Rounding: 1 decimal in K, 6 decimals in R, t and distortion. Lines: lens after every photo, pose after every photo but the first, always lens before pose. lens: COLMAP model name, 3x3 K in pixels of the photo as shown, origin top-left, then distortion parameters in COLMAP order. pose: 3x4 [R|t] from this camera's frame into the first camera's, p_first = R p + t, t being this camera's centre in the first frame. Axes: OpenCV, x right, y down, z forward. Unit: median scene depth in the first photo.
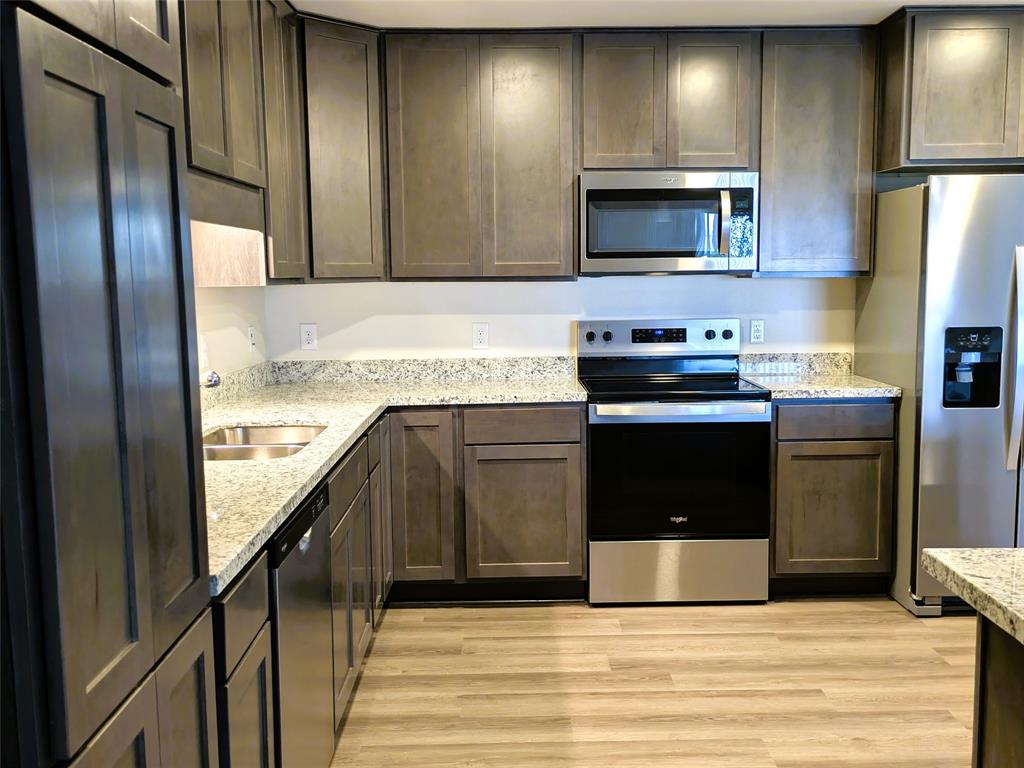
lens RADIAL K [[1028.2, 0, 531.5], [0, 1028.2, 393.9], [0, 0, 1]] dist [0.058870, -0.006877]
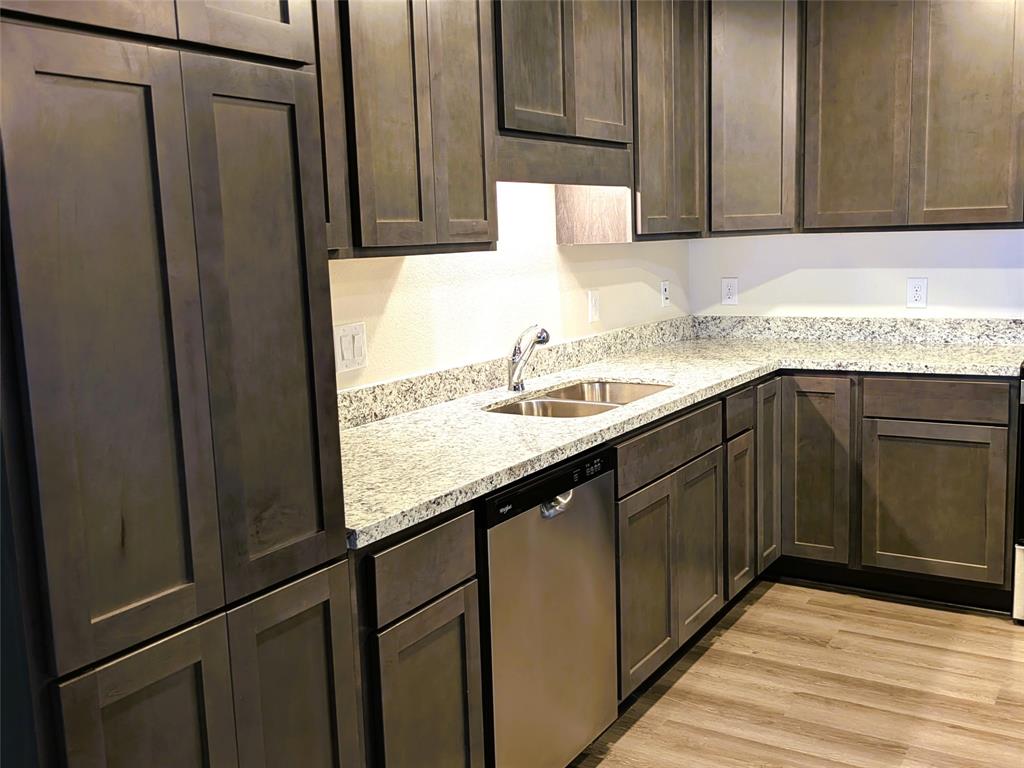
lens RADIAL K [[1017.5, 0, 512.0], [0, 1017.5, 384.0], [0, 0, 1]] dist [0.066619, -0.116246]
pose [[0.837099, 0.065100, -0.543164, 0.159944], [-0.041380, 0.997585, 0.055791, -0.015517], [0.545484, -0.024226, 0.837771, 0.093102]]
